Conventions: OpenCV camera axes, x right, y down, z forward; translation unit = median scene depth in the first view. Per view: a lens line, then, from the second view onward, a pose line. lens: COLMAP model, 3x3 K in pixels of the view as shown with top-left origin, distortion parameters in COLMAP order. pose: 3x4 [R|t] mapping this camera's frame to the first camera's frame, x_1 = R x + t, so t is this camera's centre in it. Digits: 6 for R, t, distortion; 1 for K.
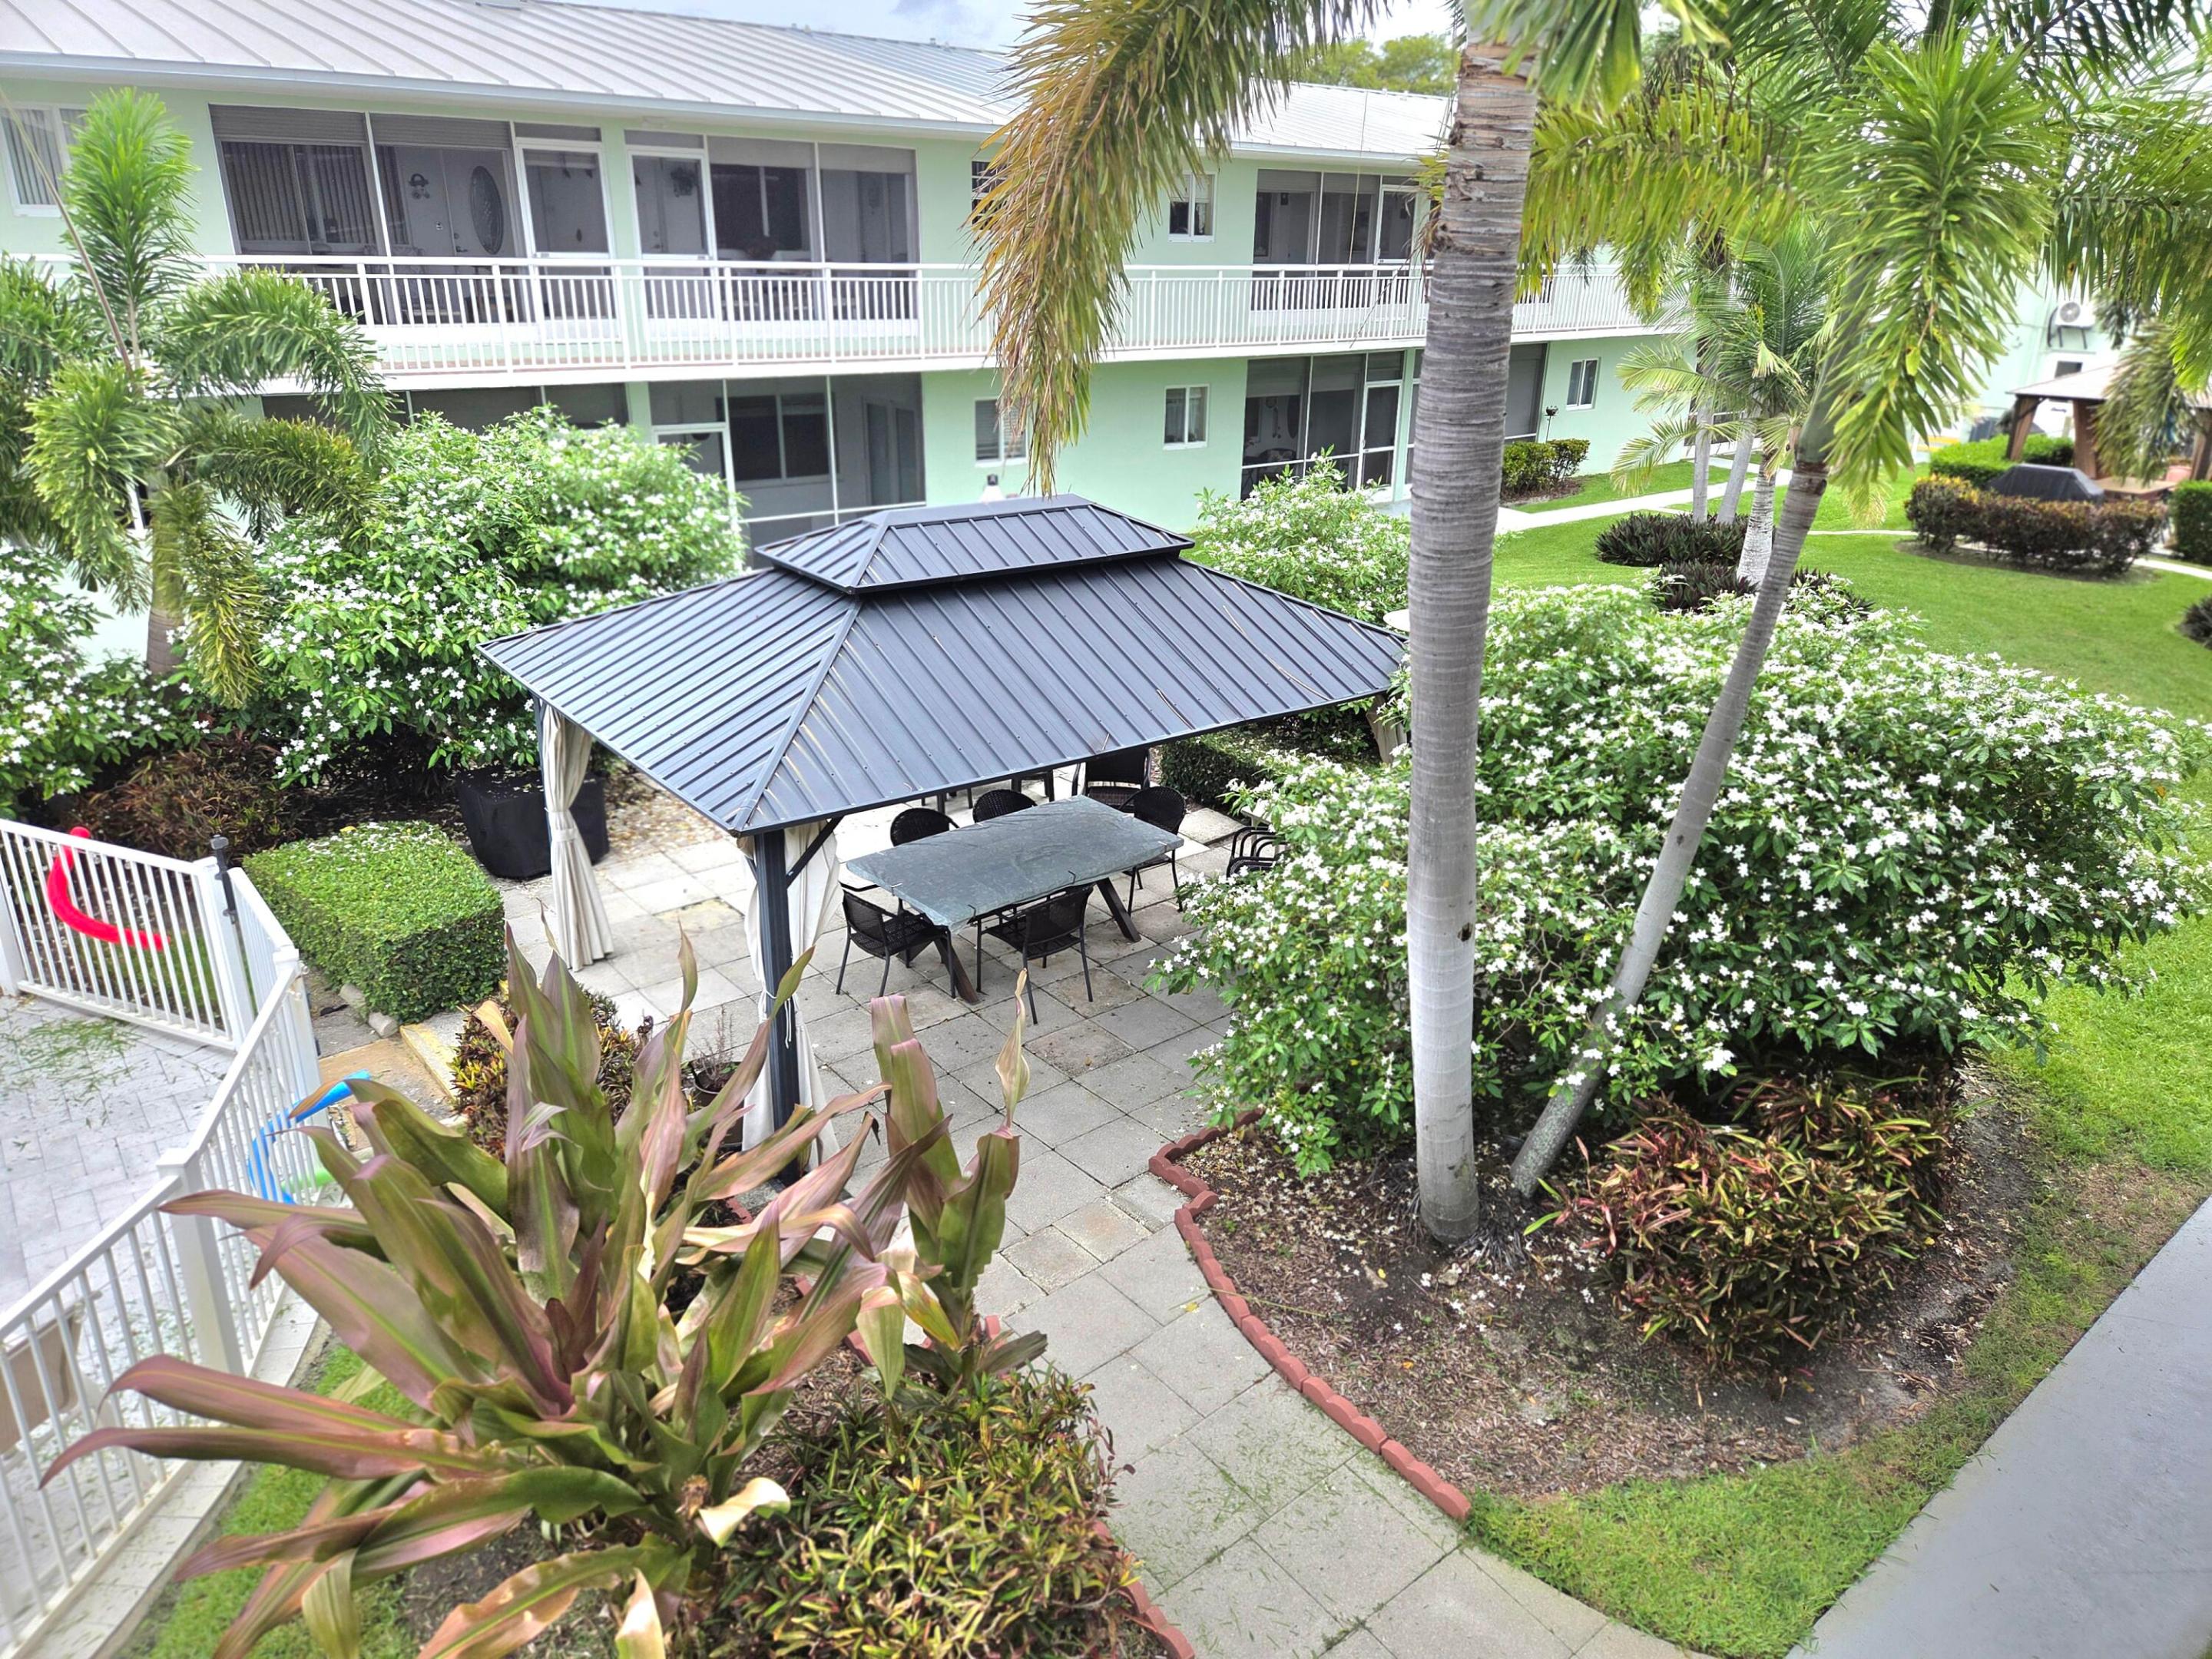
lens RADIAL K [[1486.8, 0, 1117.7], [0, 1486.8, 816.4], [0, 0, 1]] dist [0.062004, -0.043313]
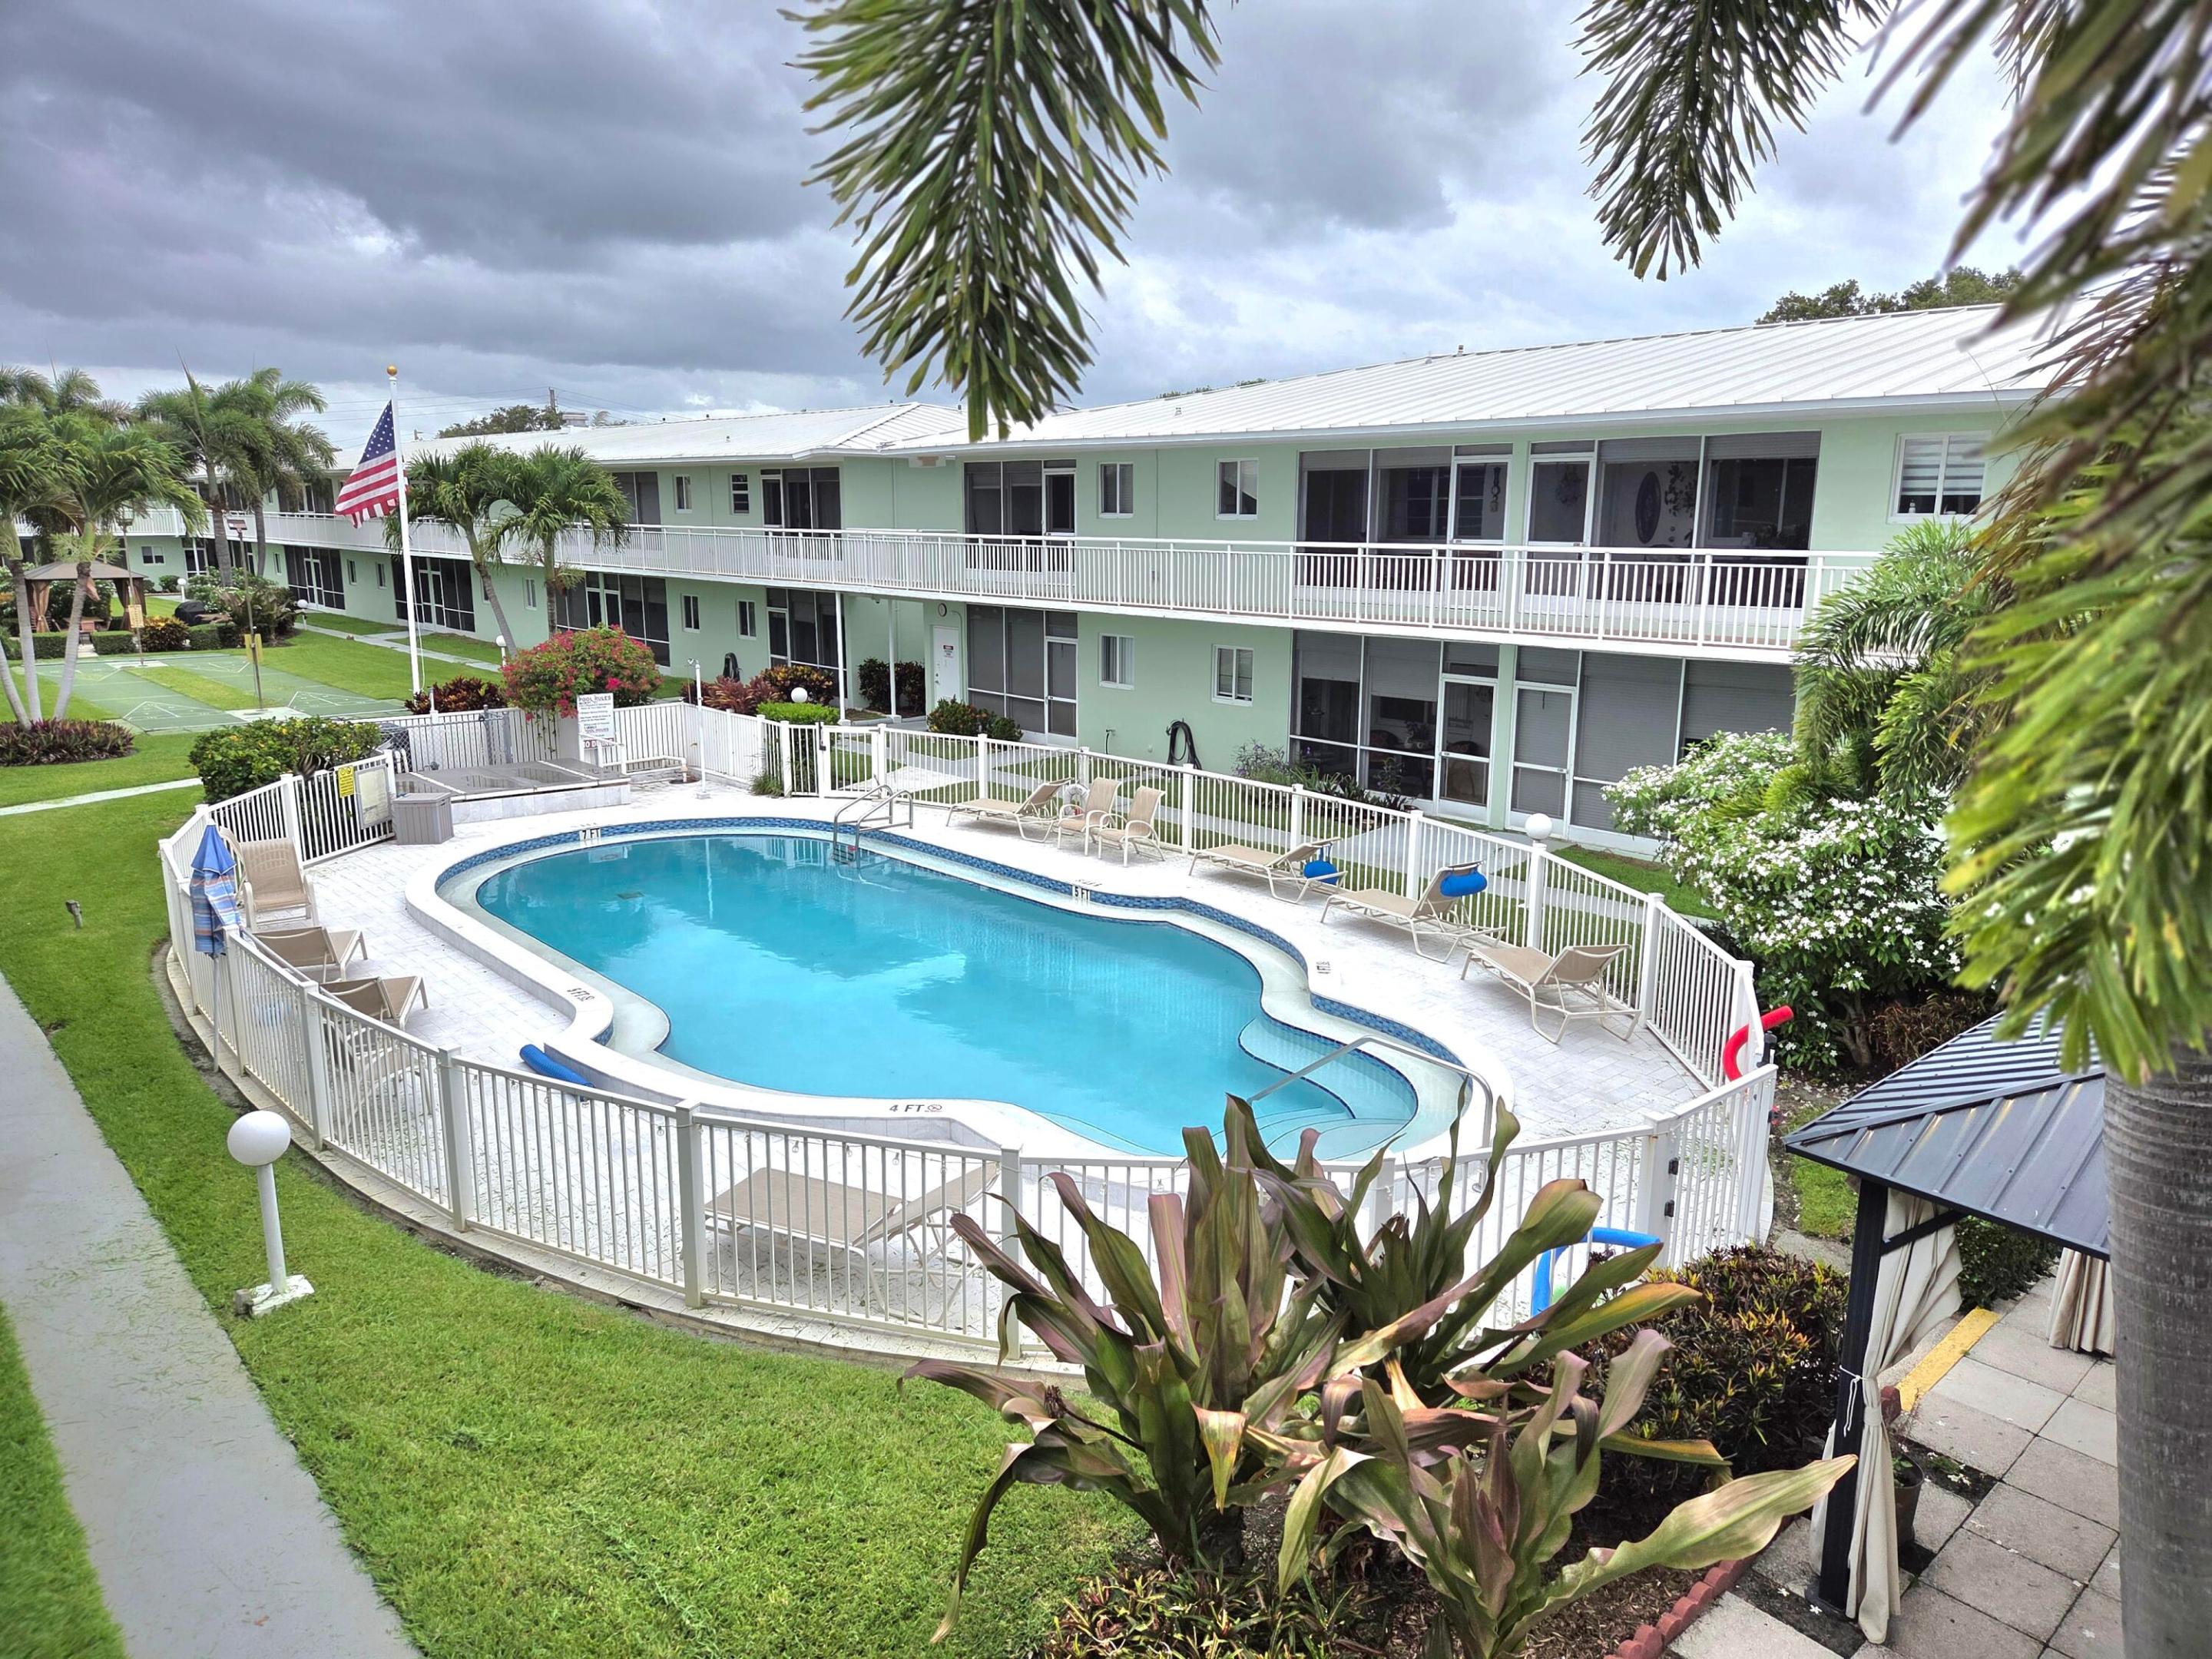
lens RADIAL K [[1486.8, 0, 1117.7], [0, 1486.8, 816.4], [0, 0, 1]] dist [0.062004, -0.043313]
pose [[0.061497, 0.180585, -0.981635, 0.843934], [-0.364813, 0.919514, 0.146303, -0.228575], [0.929048, 0.349116, 0.122428, 0.630576]]
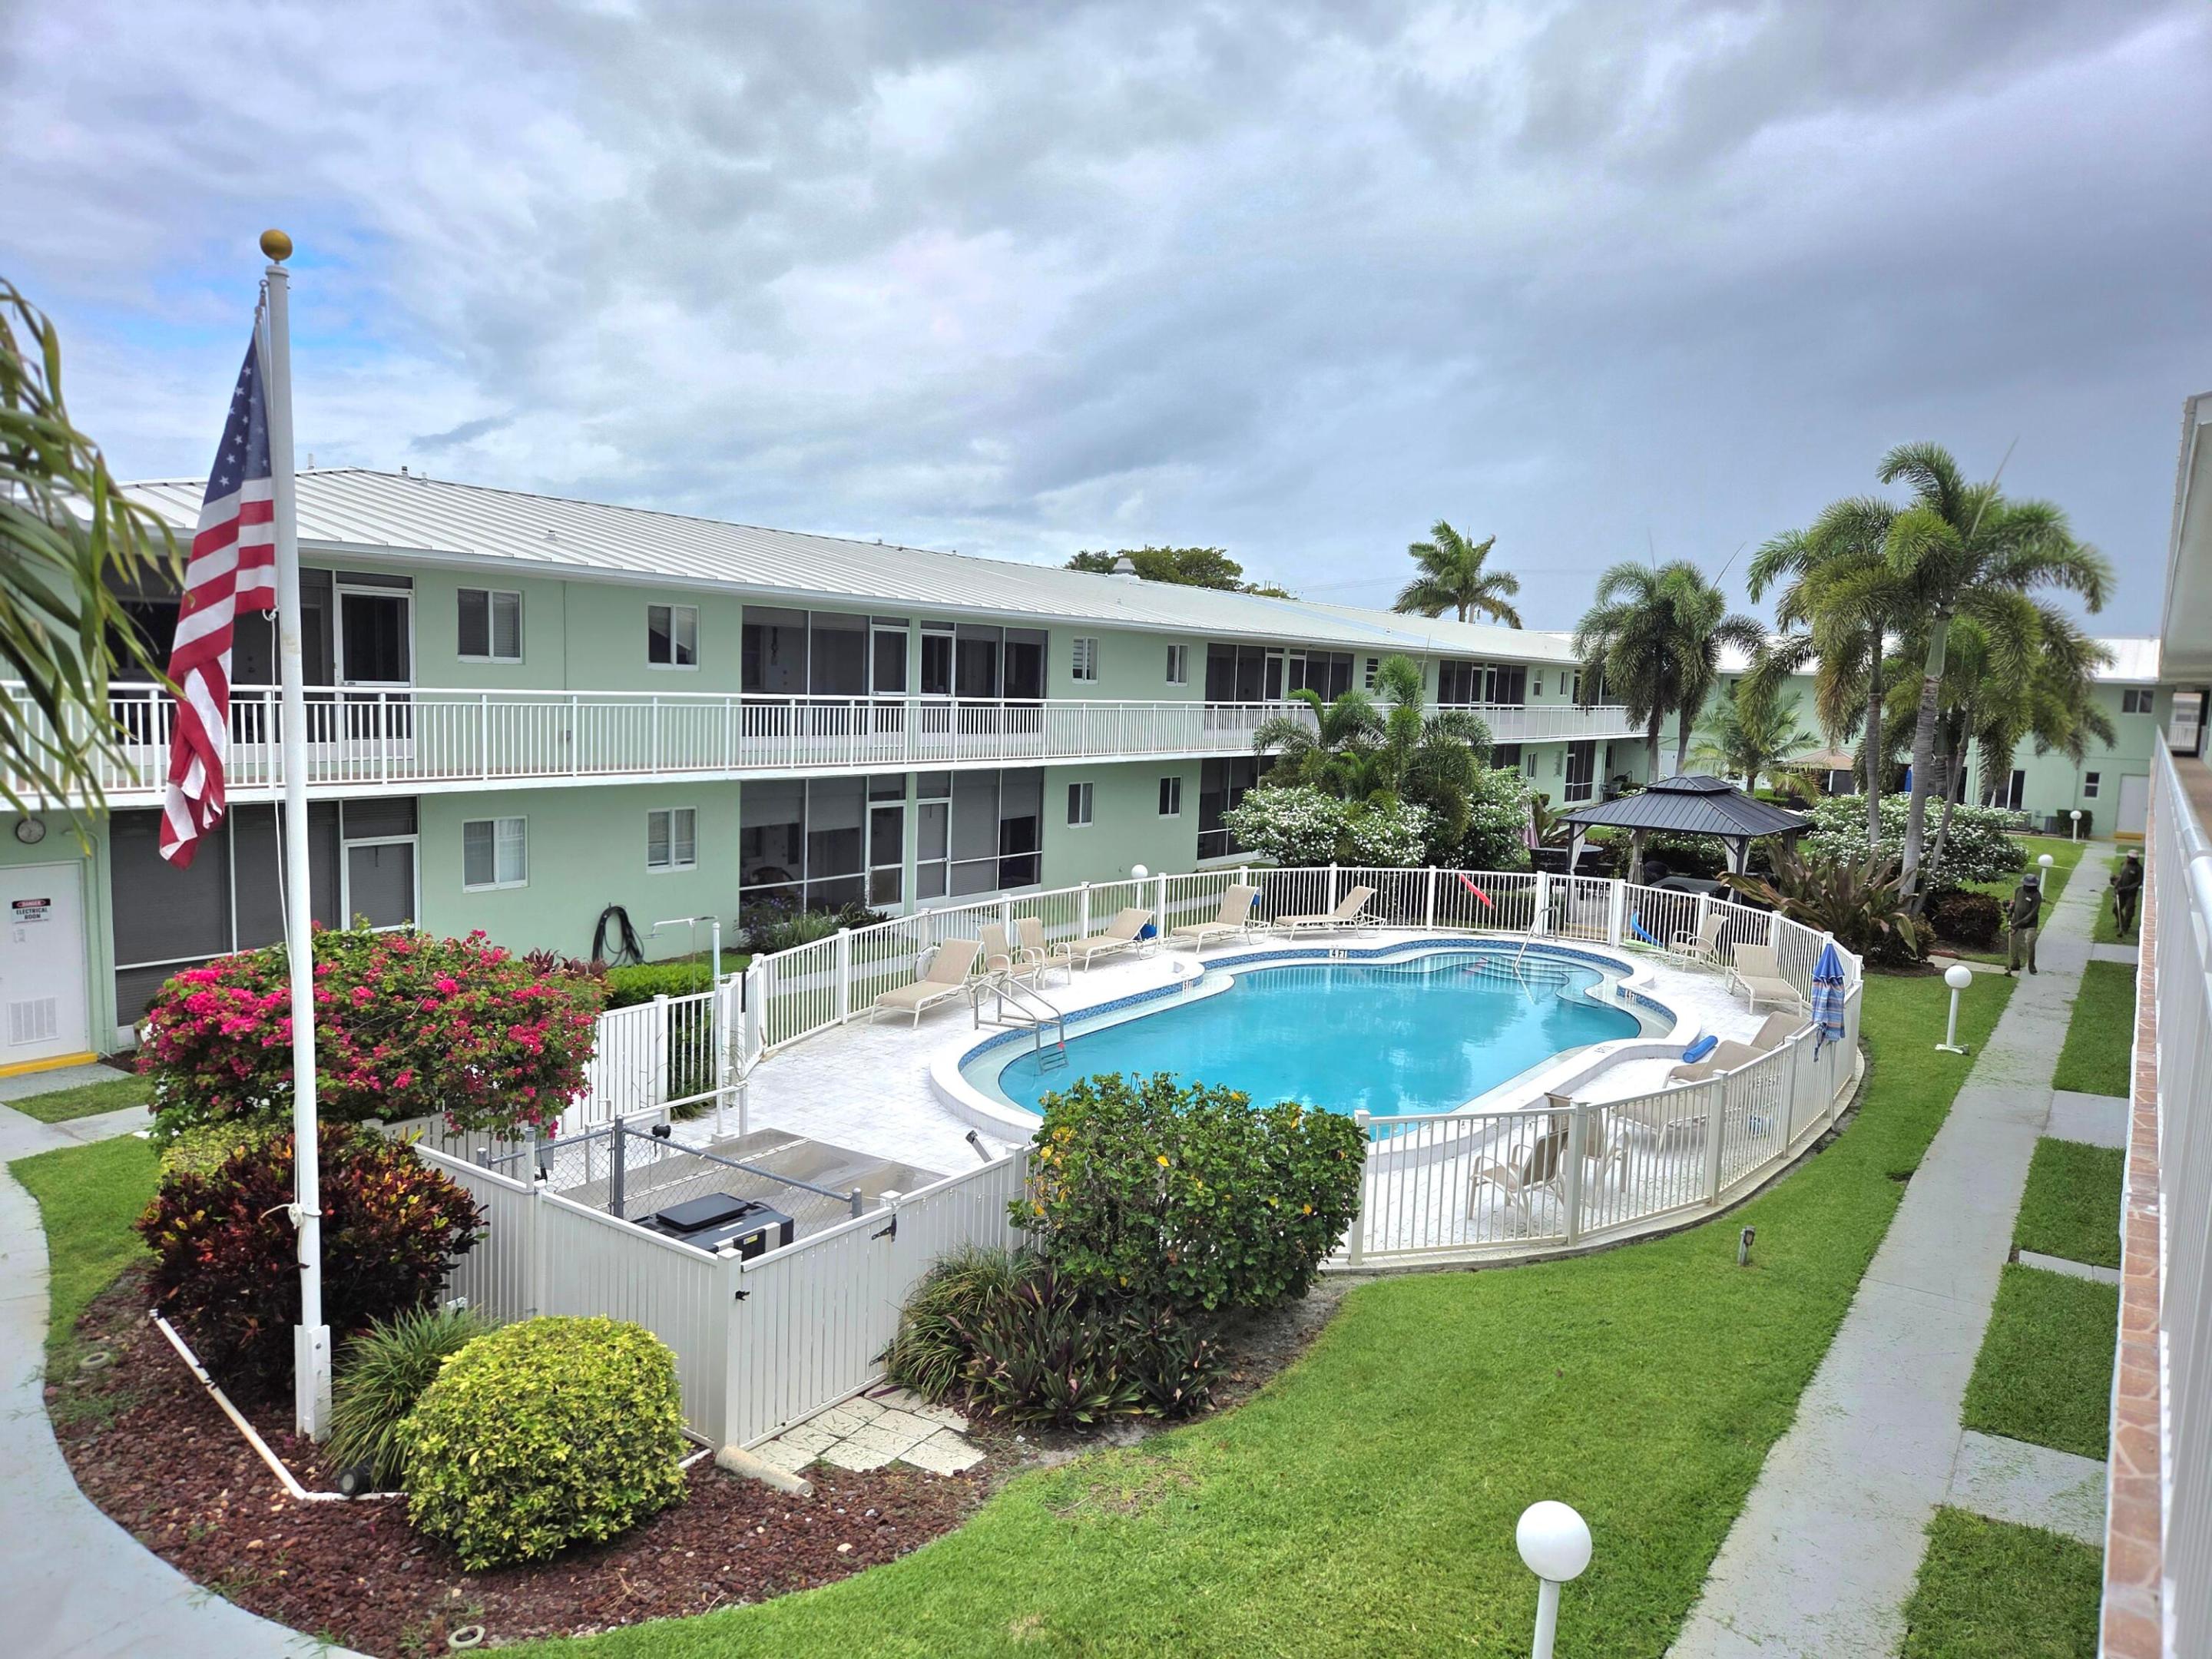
lens RADIAL K [[1486.8, 0, 1117.7], [0, 1486.8, 816.4], [0, 0, 1]] dist [0.062004, -0.043313]
pose [[0.957443, -0.012637, 0.288347, -0.561701], [0.089485, 0.962809, -0.254934, 0.156401], [-0.274402, 0.269888, 0.922965, -0.433280]]
